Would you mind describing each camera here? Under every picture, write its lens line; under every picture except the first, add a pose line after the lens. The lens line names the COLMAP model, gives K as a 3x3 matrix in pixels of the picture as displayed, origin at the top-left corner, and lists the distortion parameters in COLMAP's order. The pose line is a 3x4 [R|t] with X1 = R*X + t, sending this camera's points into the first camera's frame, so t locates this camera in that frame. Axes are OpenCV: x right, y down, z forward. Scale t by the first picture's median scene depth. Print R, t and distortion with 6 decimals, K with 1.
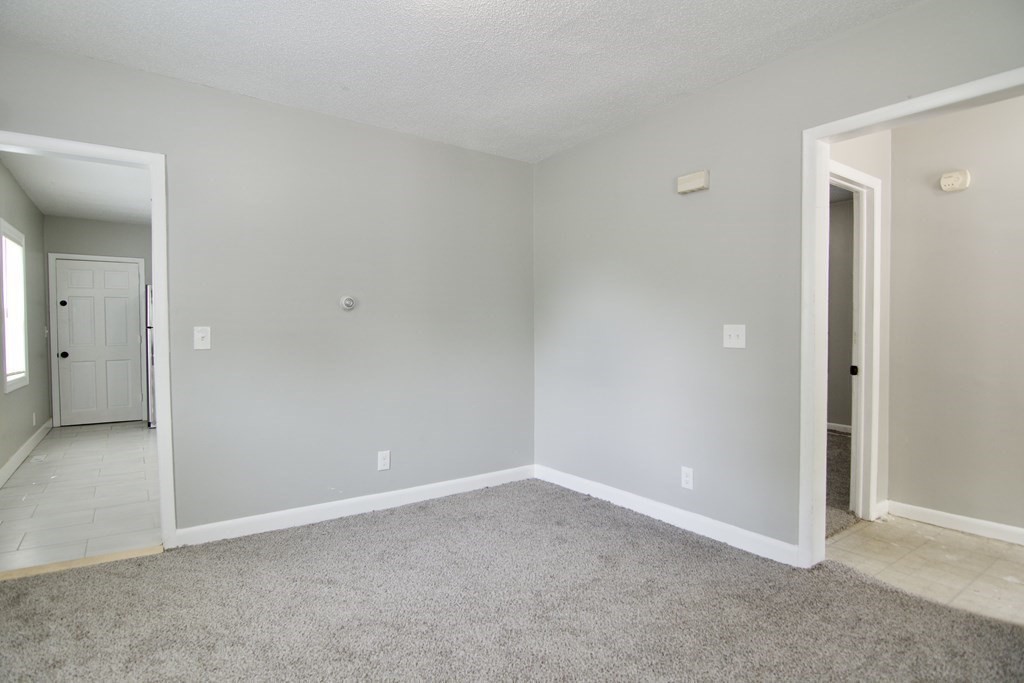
lens RADIAL K [[532.8, 0, 512.0], [0, 532.8, 341.5], [0, 0, 1]] dist [0.000383, -0.014671]
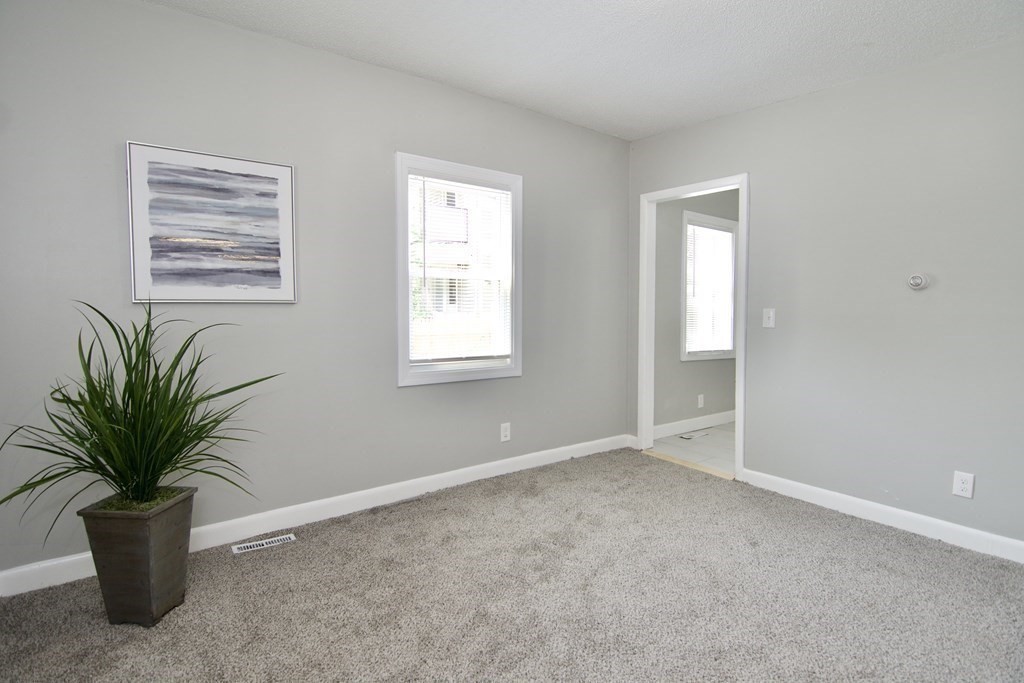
lens RADIAL K [[551.9, 0, 512.0], [0, 551.9, 341.5], [0, 0, 1]] dist [0.000454, -0.015626]
pose [[0.011132, 0.066053, -0.997754, 0.674268], [-0.028657, 0.997427, 0.065711, -0.020759], [0.999527, 0.027861, 0.012996, 0.423310]]
